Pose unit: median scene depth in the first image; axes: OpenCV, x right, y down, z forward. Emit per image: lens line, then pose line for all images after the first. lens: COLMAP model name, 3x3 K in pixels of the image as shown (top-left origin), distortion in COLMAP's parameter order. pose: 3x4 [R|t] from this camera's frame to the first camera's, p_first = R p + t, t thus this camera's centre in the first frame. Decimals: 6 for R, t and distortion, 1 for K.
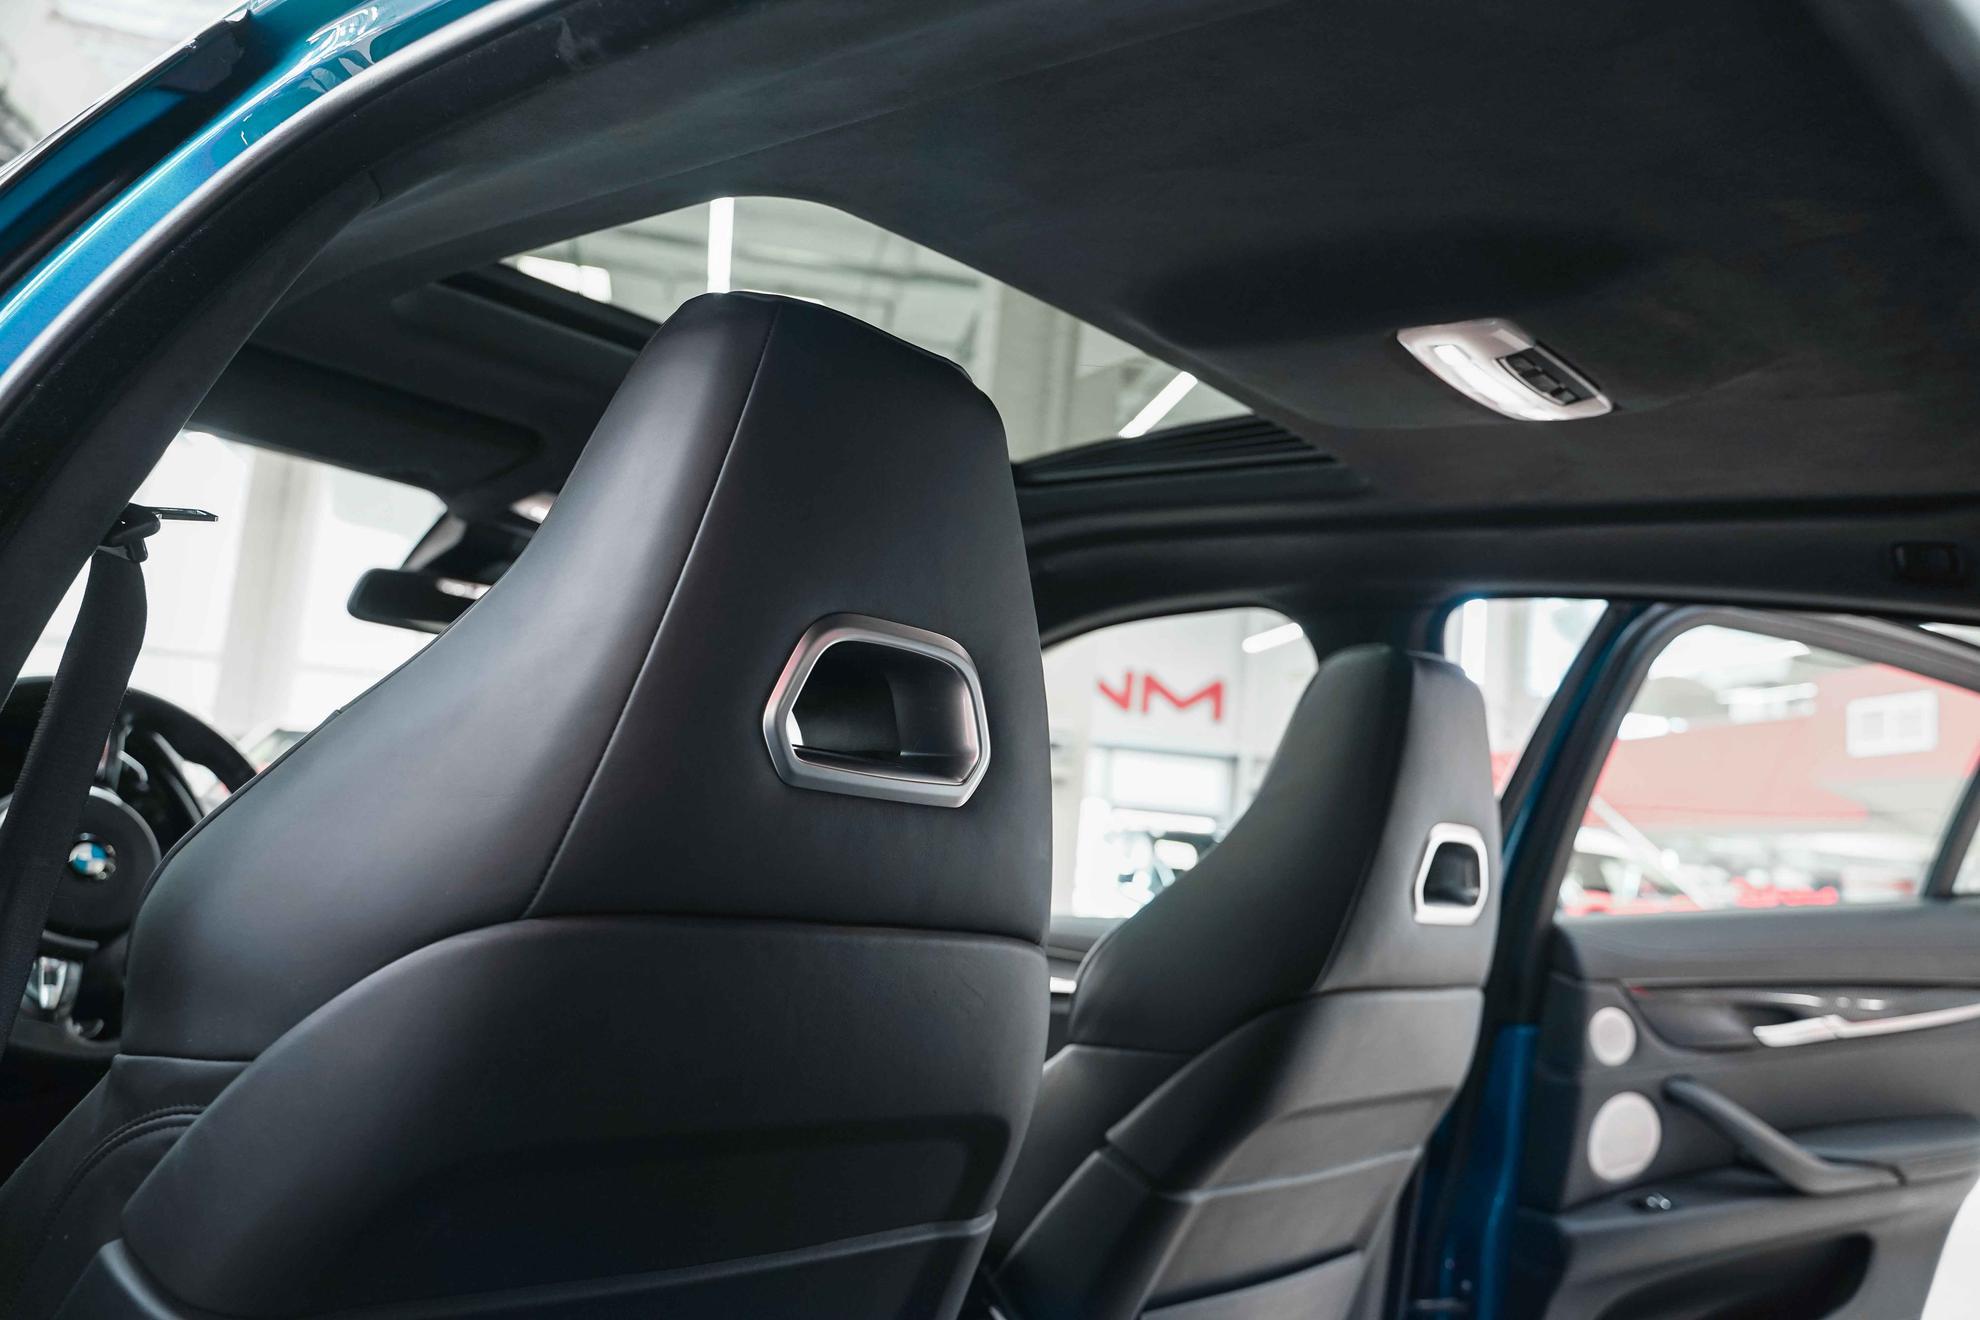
lens RADIAL K [[1540.9, 0, 1025.8], [0, 1540.9, 665.1], [0, 0, 1]] dist [-0.013605, 0.010058]
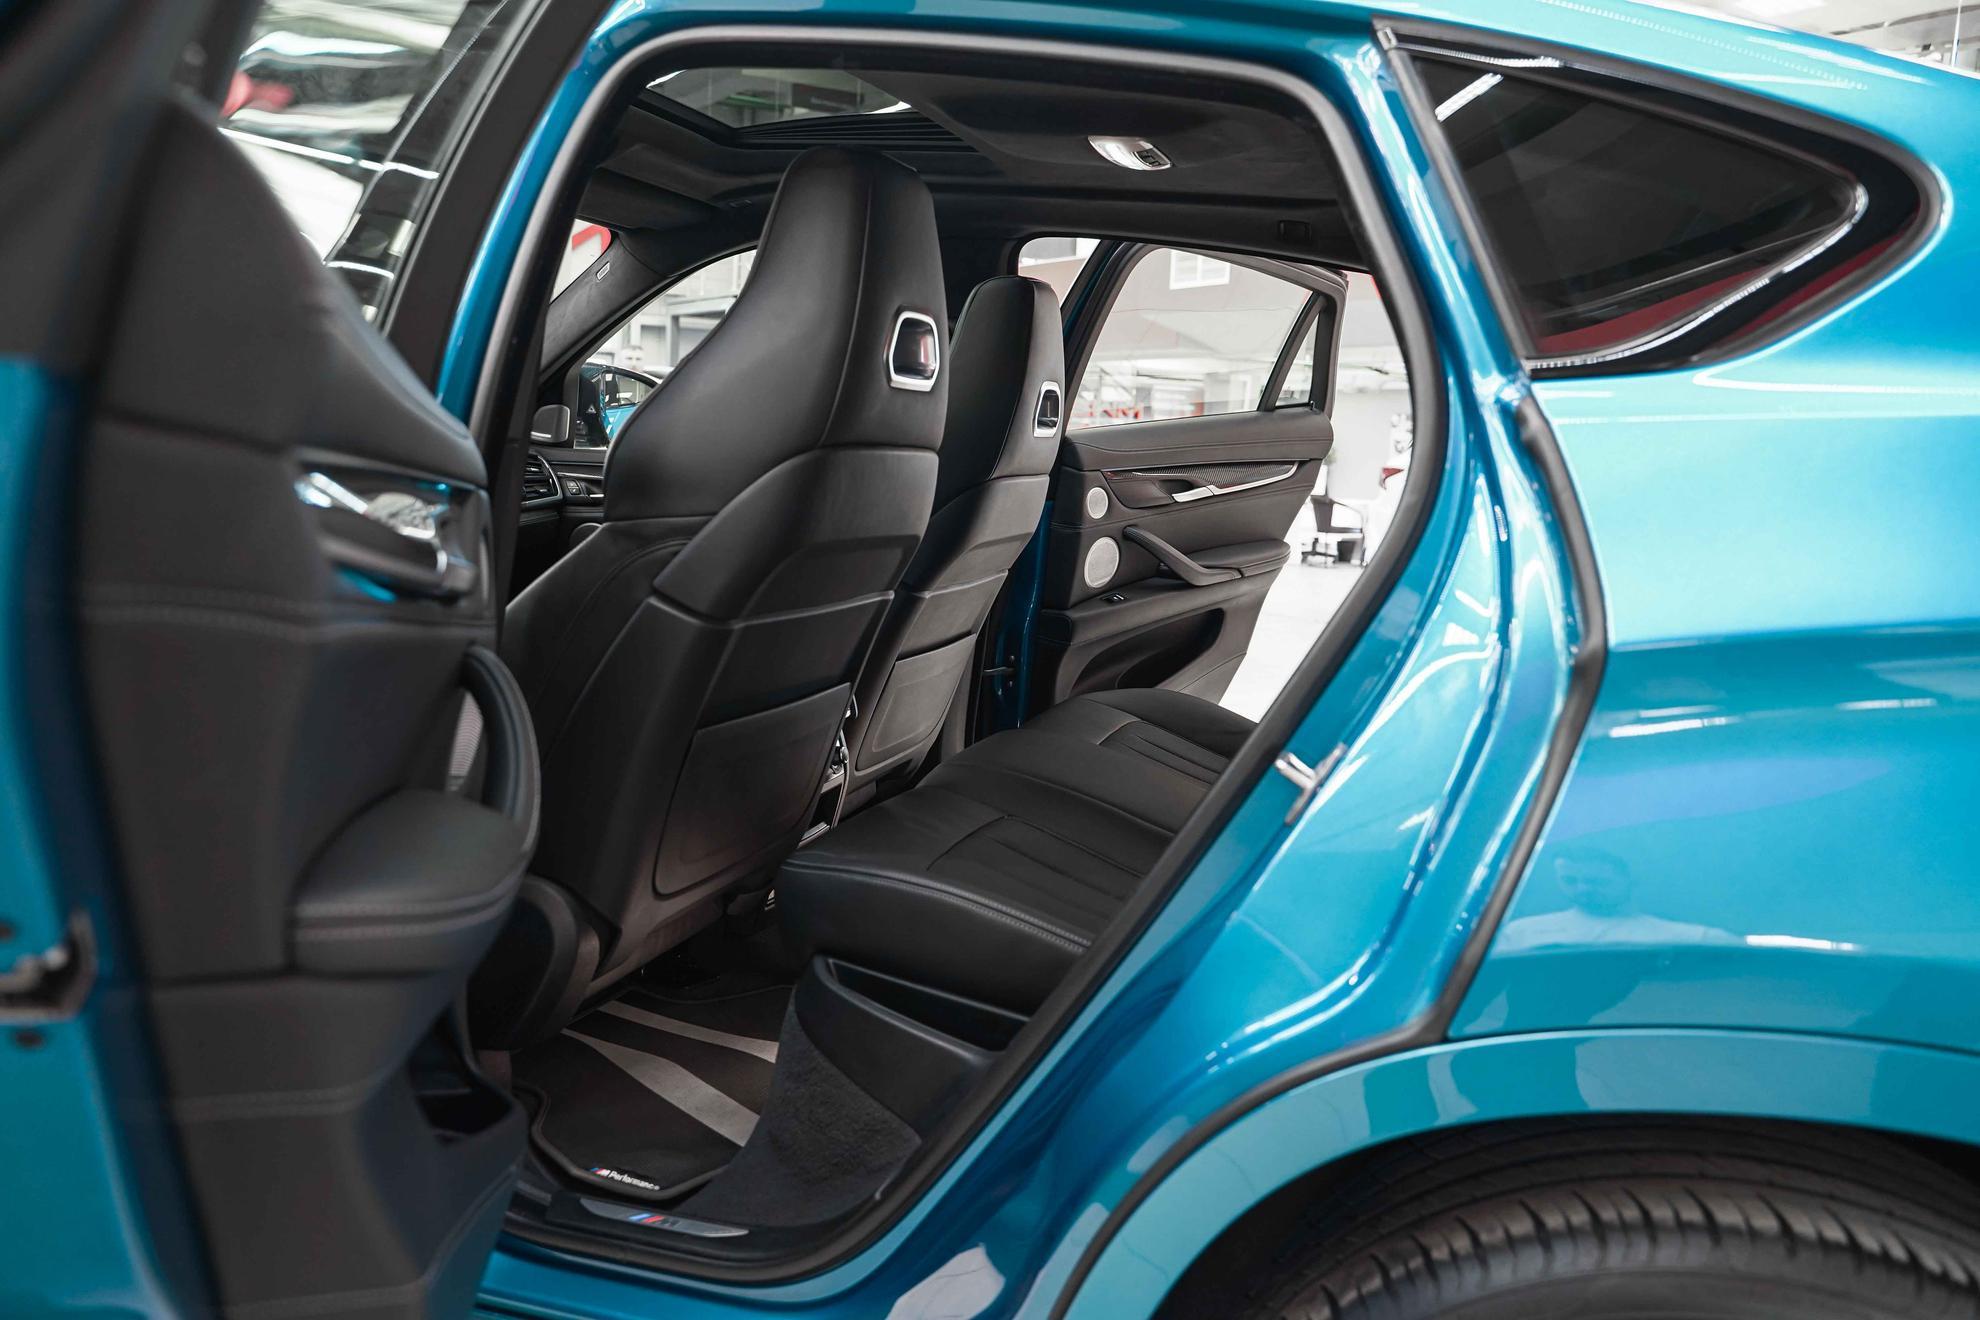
lens RADIAL K [[1540.9, 0, 1025.8], [0, 1540.9, 665.1], [0, 0, 1]] dist [-0.013605, 0.010058]
pose [[0.914836, -0.103550, 0.390323, -0.352804], [-0.018657, 0.954694, 0.297003, -0.081405], [-0.403394, -0.278991, 0.871457, -0.457306]]
